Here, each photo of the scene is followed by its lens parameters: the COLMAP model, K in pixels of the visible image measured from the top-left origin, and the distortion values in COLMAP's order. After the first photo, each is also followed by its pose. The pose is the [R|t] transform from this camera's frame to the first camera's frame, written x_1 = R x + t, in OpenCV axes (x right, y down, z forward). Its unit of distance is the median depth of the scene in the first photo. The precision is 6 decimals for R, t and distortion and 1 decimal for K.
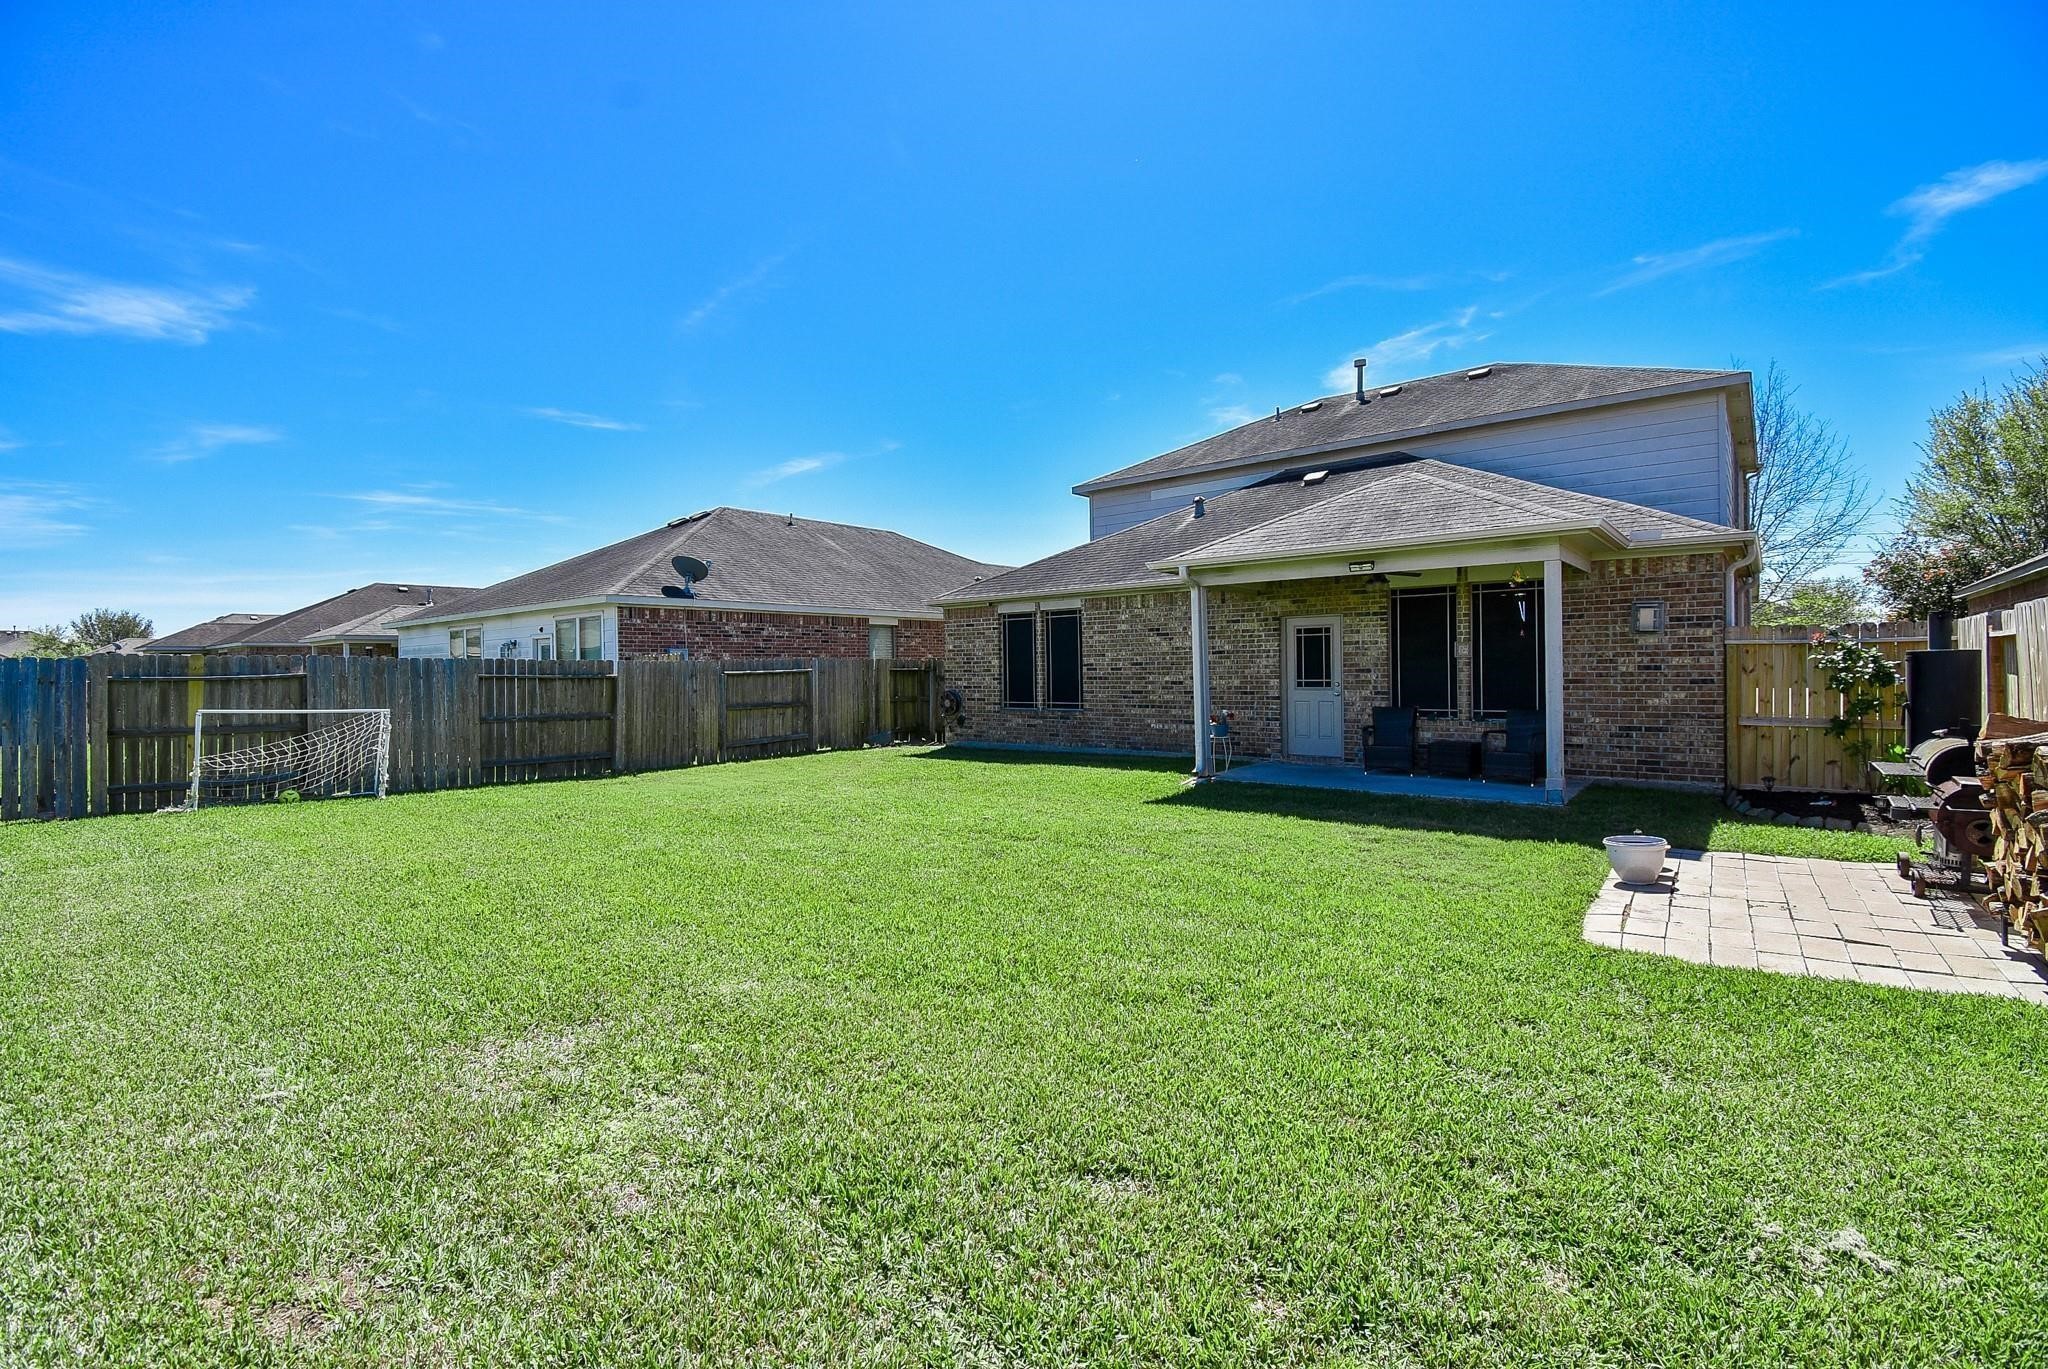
lens RADIAL K [[901.9, 0, 1013.9], [0, 901.9, 670.0], [0, 0, 1]] dist [0.008251, -0.020730]
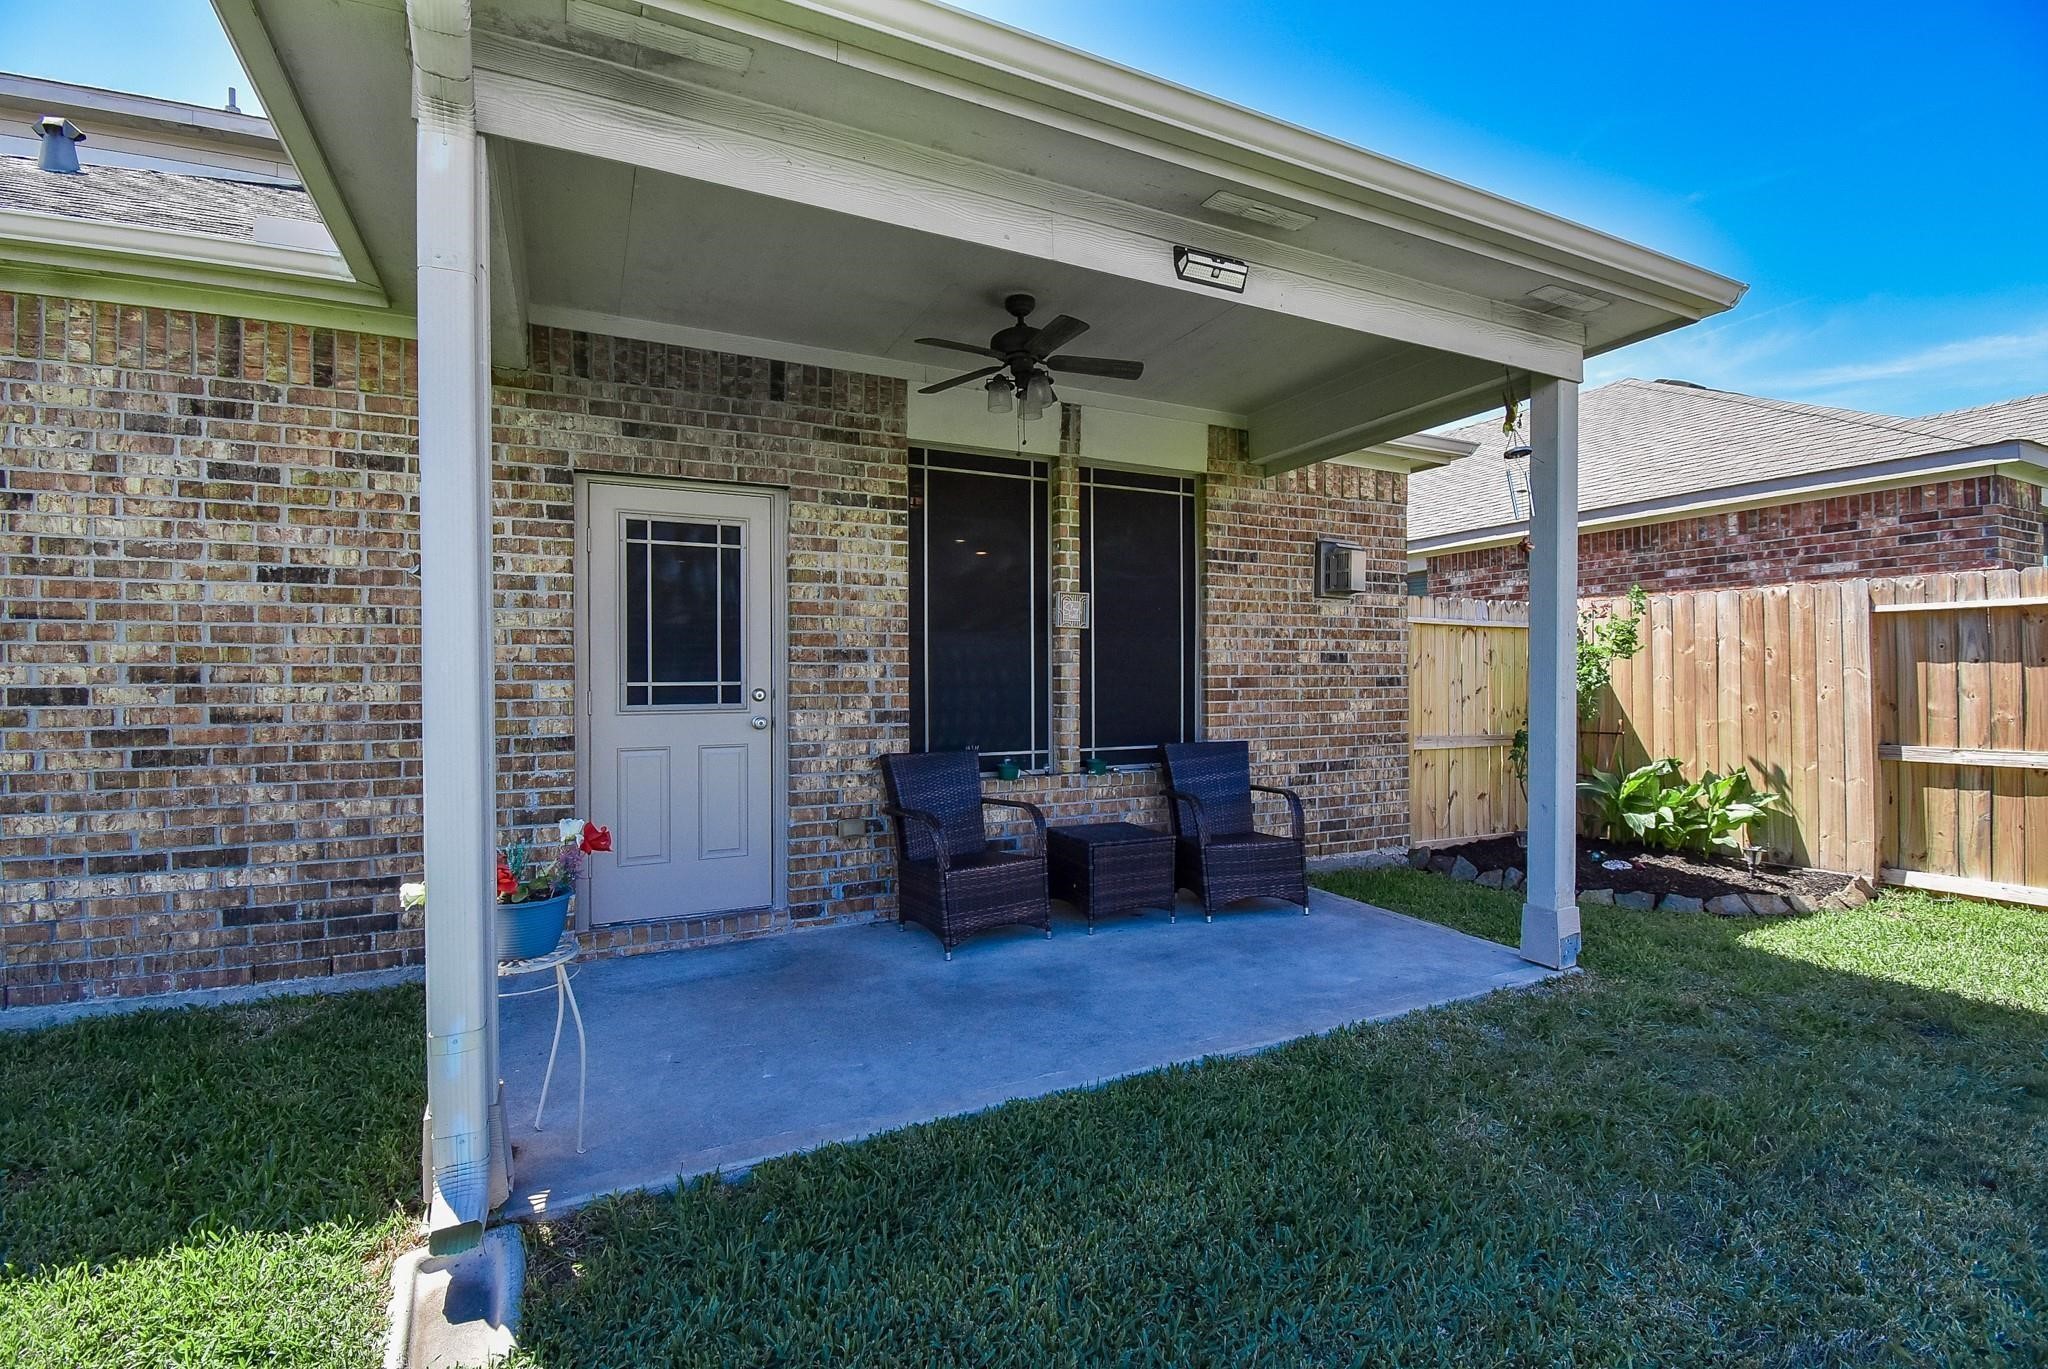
lens RADIAL K [[901.9, 0, 1020.7], [0, 901.9, 674.1], [0, 0, 1]] dist [0.008251, -0.020730]
pose [[0.400562, 0.017187, 0.916108, 0.073674], [0.002058, 0.999805, -0.019656, 0.013083], [-0.916267, 0.009759, 0.400449, 0.677549]]
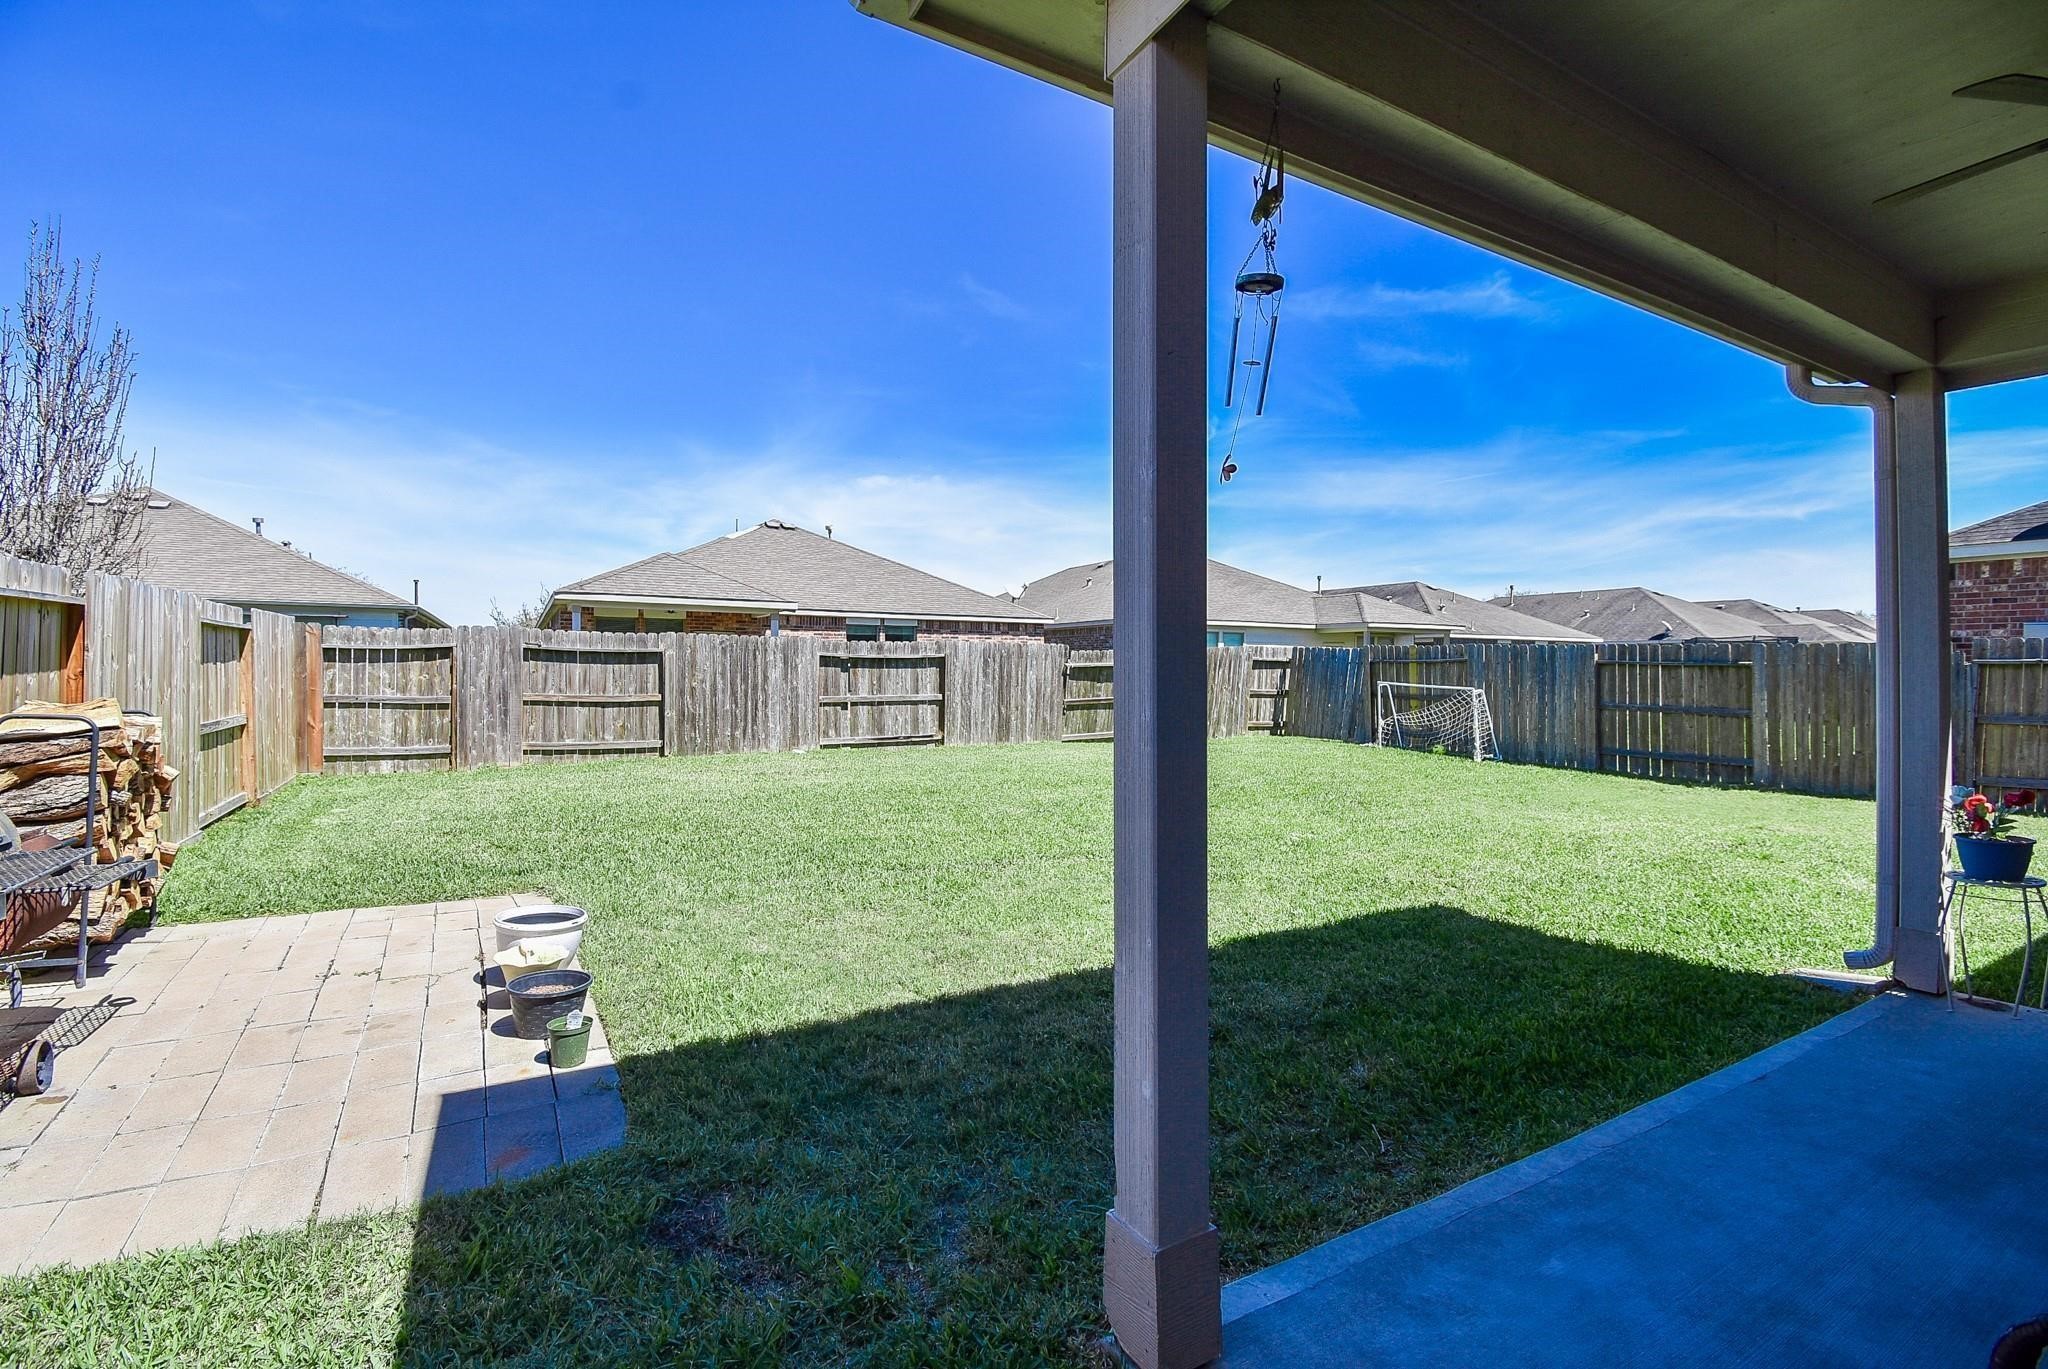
lens RADIAL K [[901.9, 0, 1013.5], [0, 901.9, 665.4], [0, 0, 1]] dist [0.008251, -0.020730]
pose [[-0.359723, 0.009001, -0.933016, 0.509210], [-0.001539, 0.999946, 0.010240, 0.001010], [0.933058, 0.005120, -0.359690, 0.665898]]
